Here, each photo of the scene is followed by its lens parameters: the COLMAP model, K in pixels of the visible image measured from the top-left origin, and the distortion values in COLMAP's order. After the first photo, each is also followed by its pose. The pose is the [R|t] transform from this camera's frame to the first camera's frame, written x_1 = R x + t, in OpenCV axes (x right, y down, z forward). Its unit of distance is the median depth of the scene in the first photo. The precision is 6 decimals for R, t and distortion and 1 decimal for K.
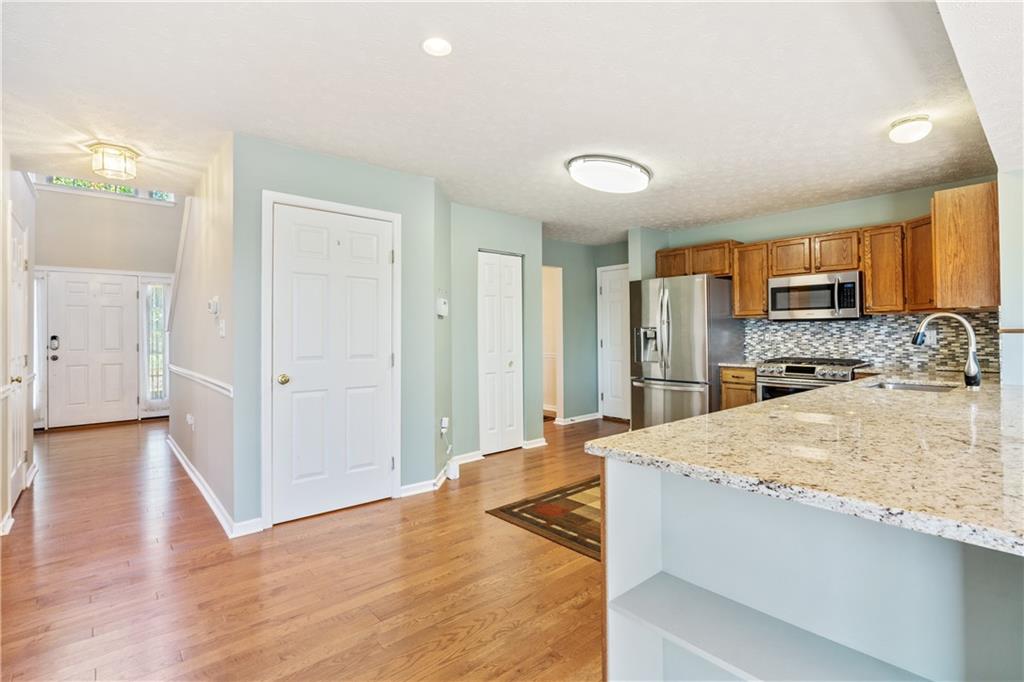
lens RADIAL K [[481.3, 0, 515.4], [0, 481.3, 335.8], [0, 0, 1]] dist [0.000337, 0.000615]
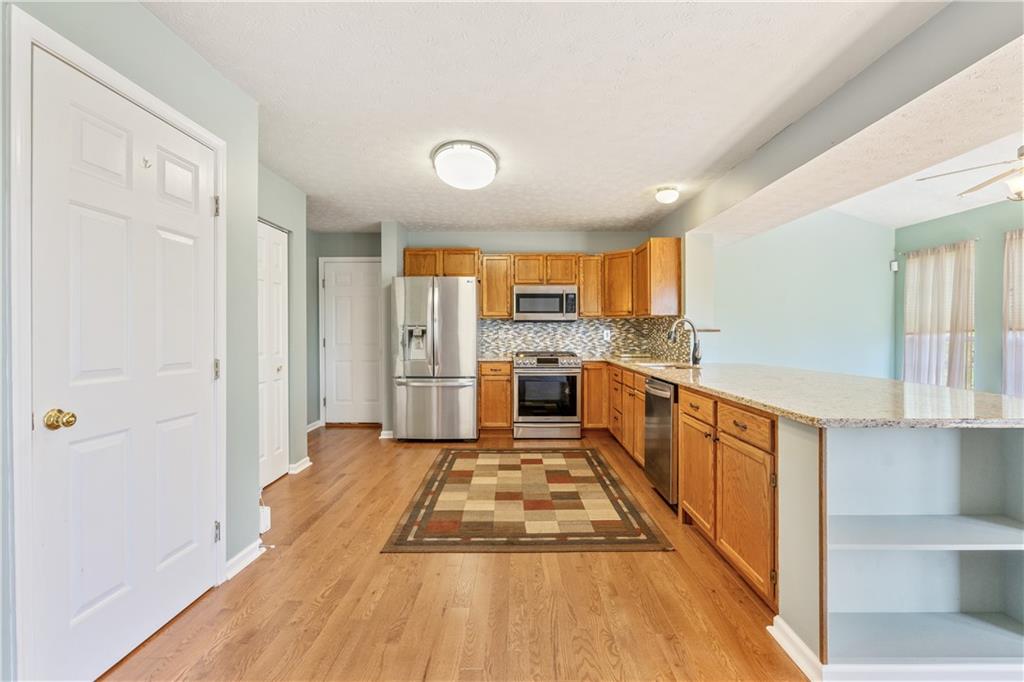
lens RADIAL K [[472.8, 0, 512.0], [0, 472.8, 341.0], [0, 0, 1]] dist [-0.000784, 0.000303]
pose [[0.667501, -0.008531, 0.744560, -0.380617], [-0.000020, 0.999934, 0.011475, 0.004733], [-0.744609, -0.007675, 0.667457, 0.244057]]
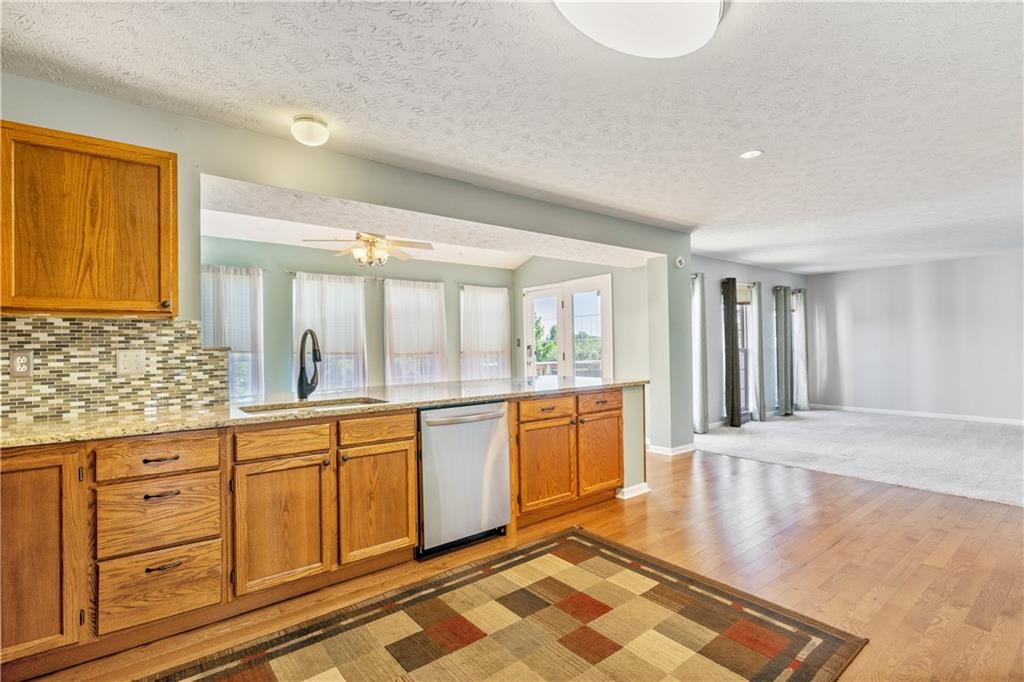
lens RADIAL K [[481.3, 0, 515.4], [0, 481.3, 335.8], [0, 0, 1]] dist [0.000337, 0.000615]
pose [[-0.998734, 0.018907, 0.046617, 0.253981], [0.017769, 0.999537, -0.024709, 0.002107], [-0.047062, -0.023849, -0.998607, 1.236514]]
